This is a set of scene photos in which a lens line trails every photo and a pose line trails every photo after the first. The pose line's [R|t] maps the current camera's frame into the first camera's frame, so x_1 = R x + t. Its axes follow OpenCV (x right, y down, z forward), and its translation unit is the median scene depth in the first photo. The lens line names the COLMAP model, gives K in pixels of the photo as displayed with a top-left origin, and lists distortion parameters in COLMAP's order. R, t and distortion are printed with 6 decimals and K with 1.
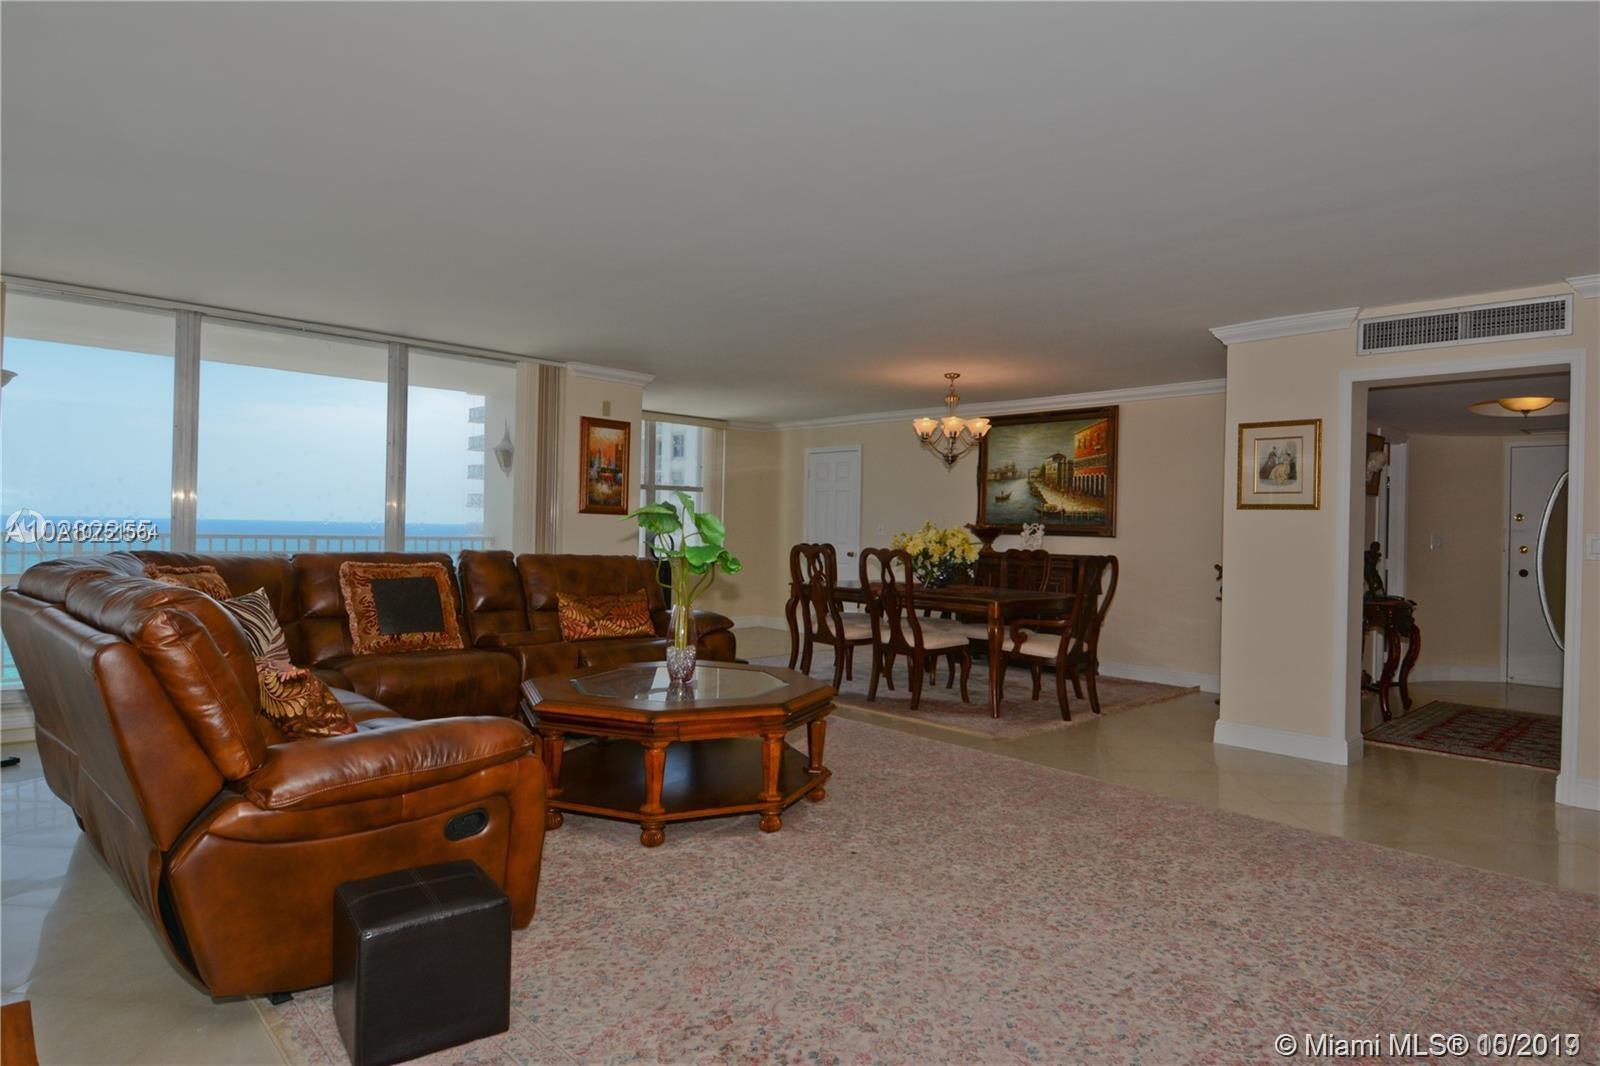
lens RADIAL K [[919.7, 0, 800.0], [0, 919.7, 533.0], [0, 0, 1]] dist [0.000010, -0.000028]
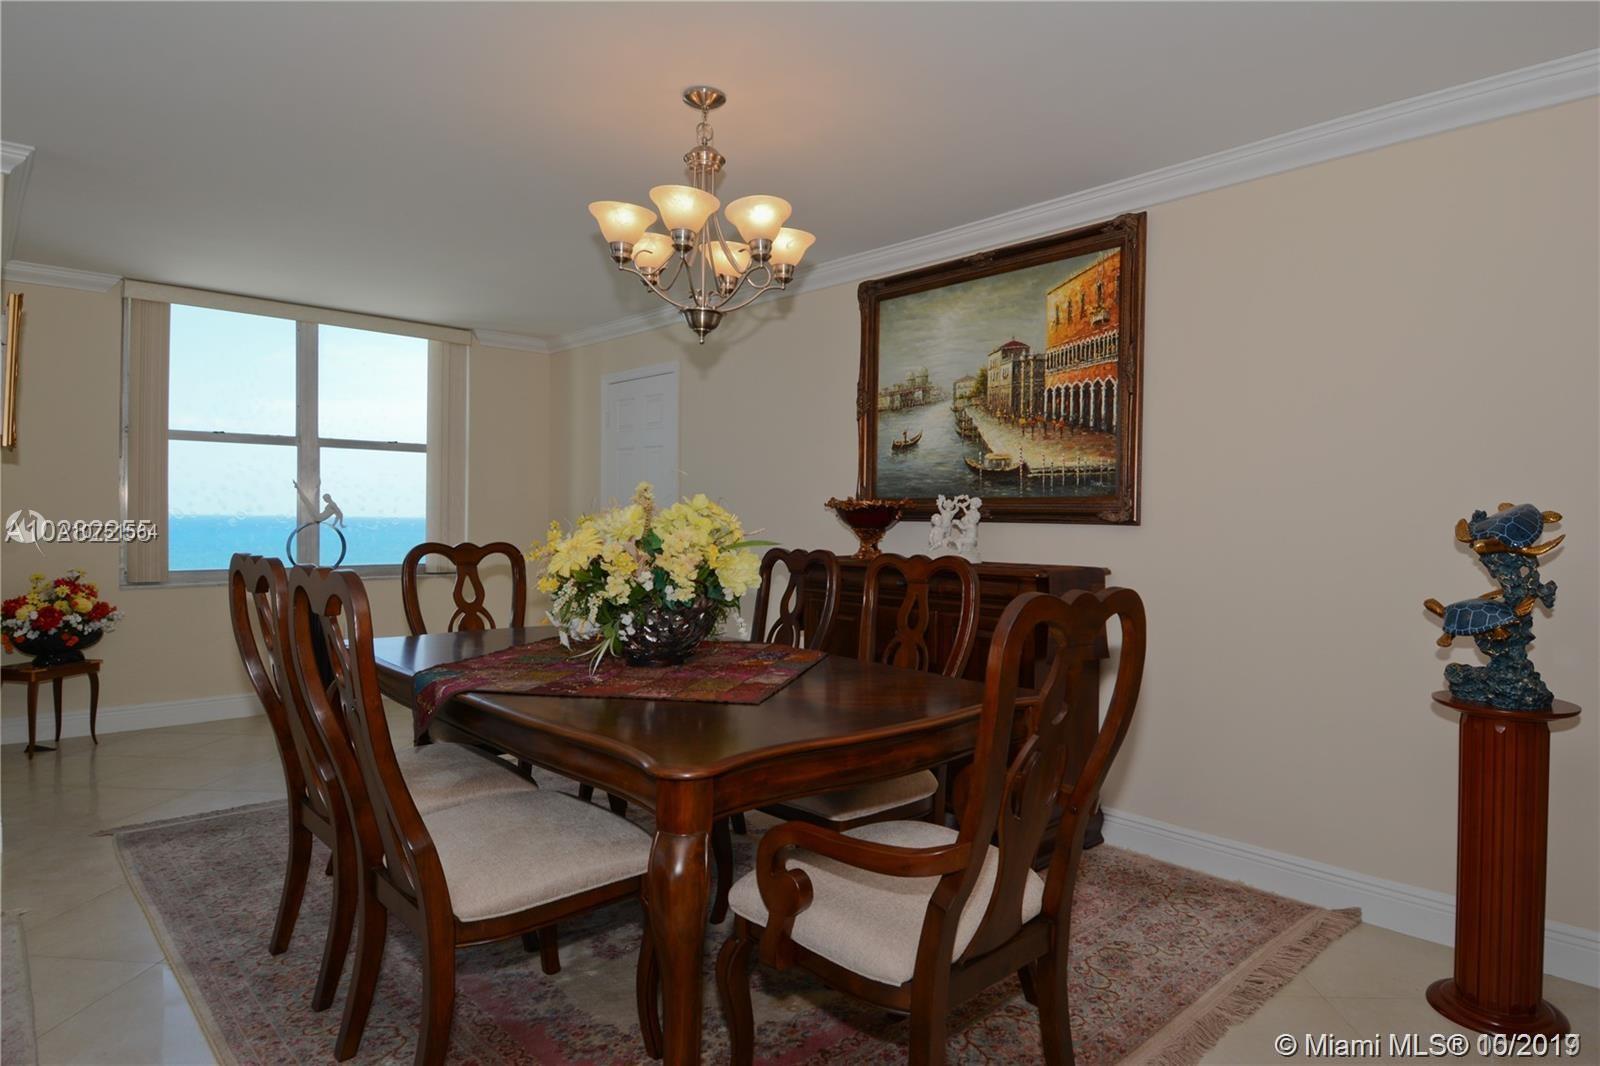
lens RADIAL K [[912.6, 0, 800.0], [0, 912.6, 533.0], [0, 0, 1]] dist [0.001323, 0.000466]
pose [[0.999417, -0.006102, -0.033591, 0.189440], [0.006489, 0.999914, 0.011430, 0.002473], [0.033518, -0.011641, 0.999370, 0.542868]]
